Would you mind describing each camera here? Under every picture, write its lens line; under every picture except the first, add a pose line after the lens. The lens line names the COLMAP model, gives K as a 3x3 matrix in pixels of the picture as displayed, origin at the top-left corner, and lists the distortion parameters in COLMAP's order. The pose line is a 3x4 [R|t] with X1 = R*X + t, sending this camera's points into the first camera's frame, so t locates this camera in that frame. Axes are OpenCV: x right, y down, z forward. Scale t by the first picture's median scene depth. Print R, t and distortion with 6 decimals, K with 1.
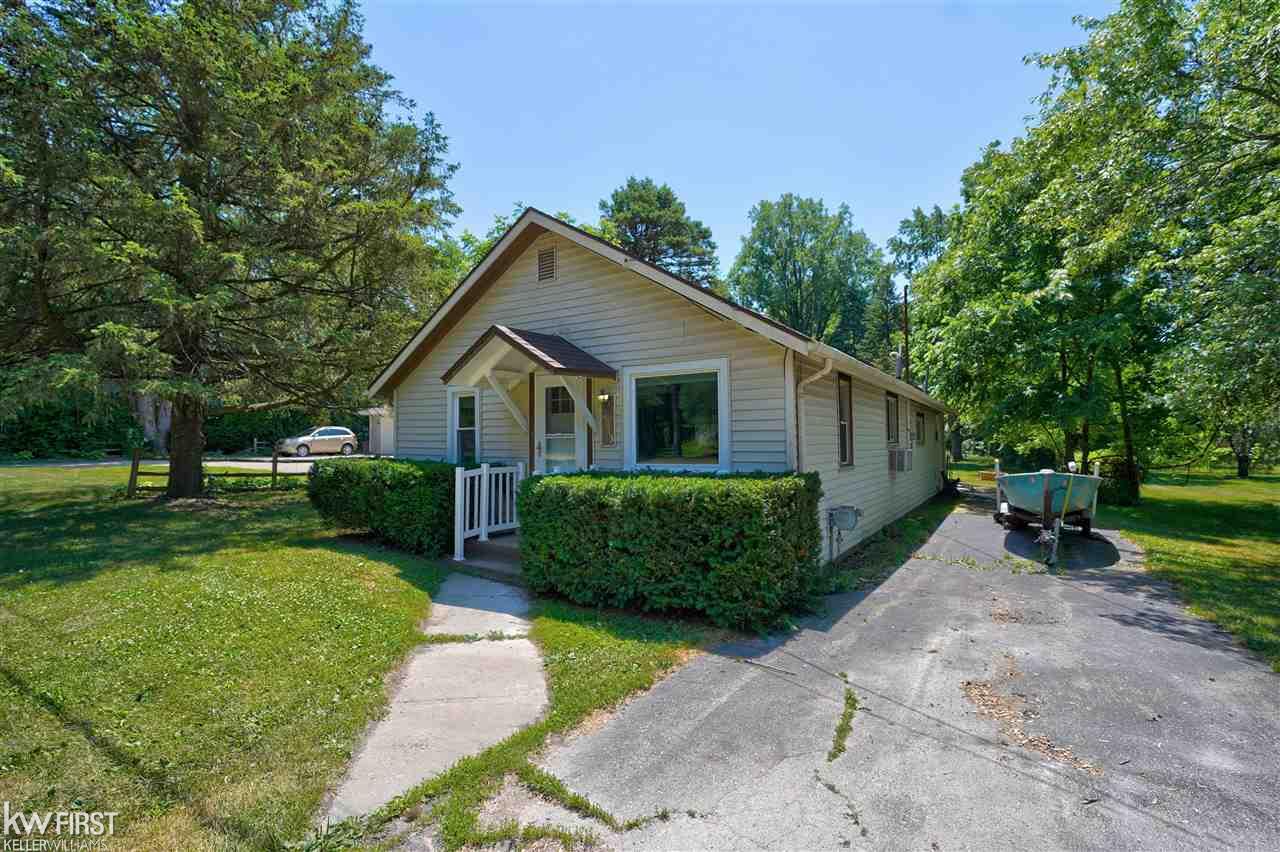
lens RADIAL K [[598.4, 0, 644.1], [0, 598.4, 422.6], [0, 0, 1]] dist [-0.066245, 0.025336]
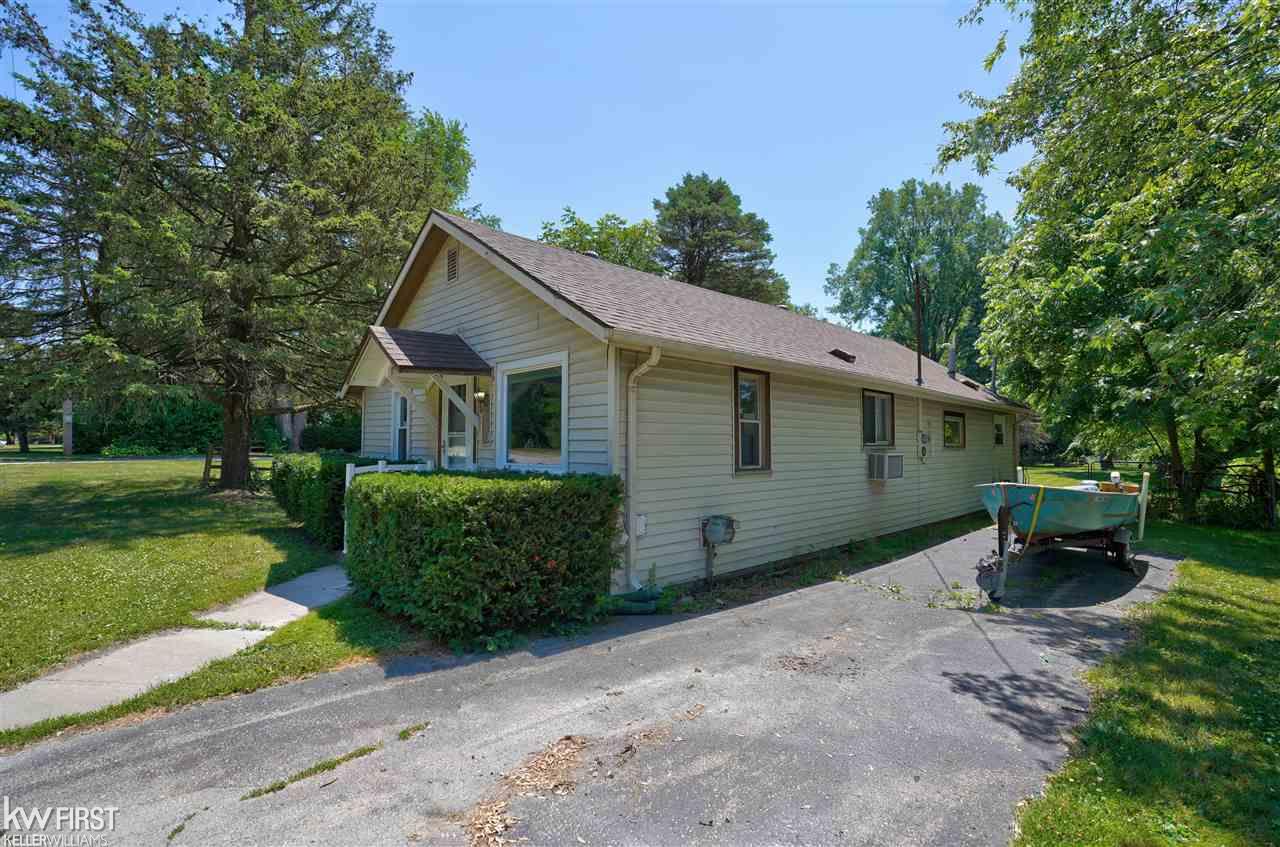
lens RADIAL K [[598.8, 0, 630.5], [0, 598.8, 418.0], [0, 0, 1]] dist [-0.064600, 0.018560]
pose [[0.973928, -0.001280, -0.226853, 0.227089], [-0.001550, 0.999923, -0.012296, 0.004099], [0.226852, 0.012327, 0.973851, 0.061016]]
